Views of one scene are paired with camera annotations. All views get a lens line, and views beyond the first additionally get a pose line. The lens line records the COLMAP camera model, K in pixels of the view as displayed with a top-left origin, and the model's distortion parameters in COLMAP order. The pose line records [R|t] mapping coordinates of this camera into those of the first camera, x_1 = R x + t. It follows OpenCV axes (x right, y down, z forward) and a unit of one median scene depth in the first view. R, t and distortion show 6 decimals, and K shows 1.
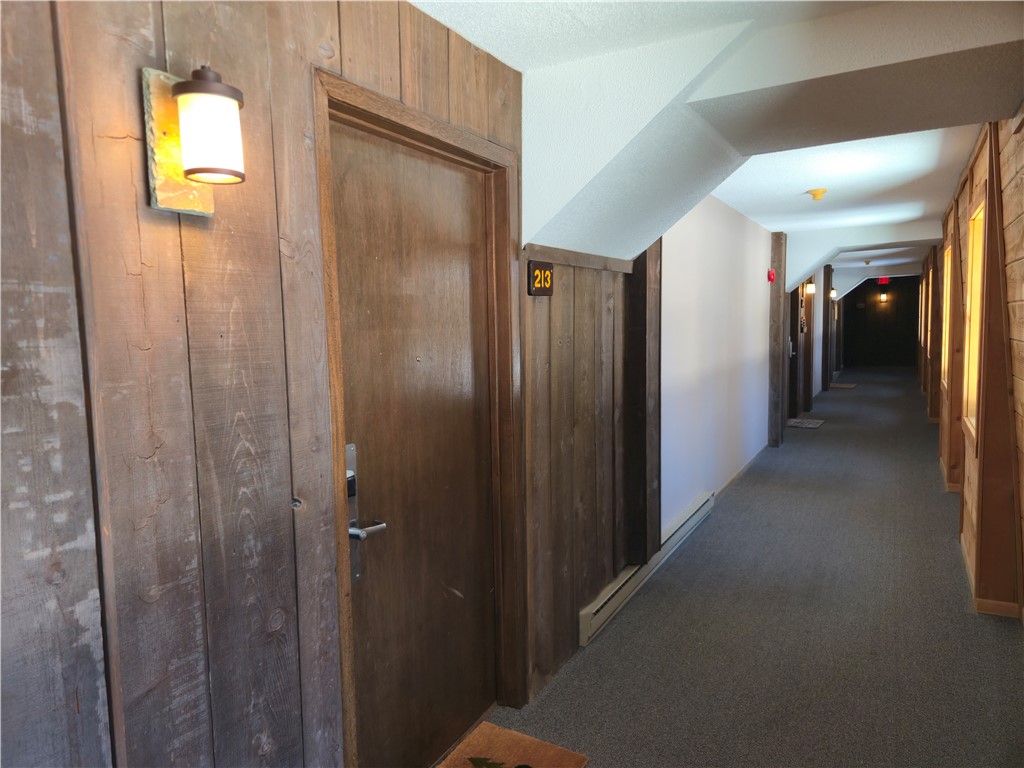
lens RADIAL K [[683.3, 0, 512.9], [0, 683.3, 381.9], [0, 0, 1]] dist [0.068122, -0.046075]
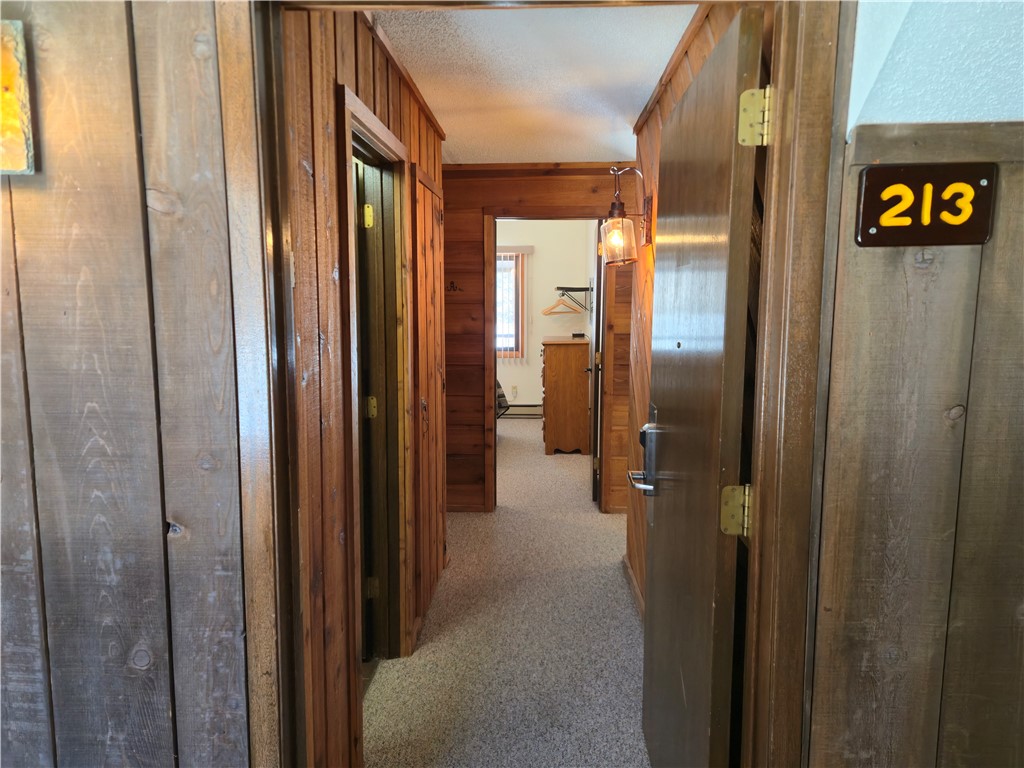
lens RADIAL K [[683.3, 0, 509.5], [0, 683.3, 382.2], [0, 0, 1]] dist [0.068122, -0.046075]
pose [[0.438800, 0.127850, -0.889443, 0.583924], [-0.092374, 0.991001, 0.096876, -0.110979], [0.893824, 0.039652, 0.446661, 1.061319]]
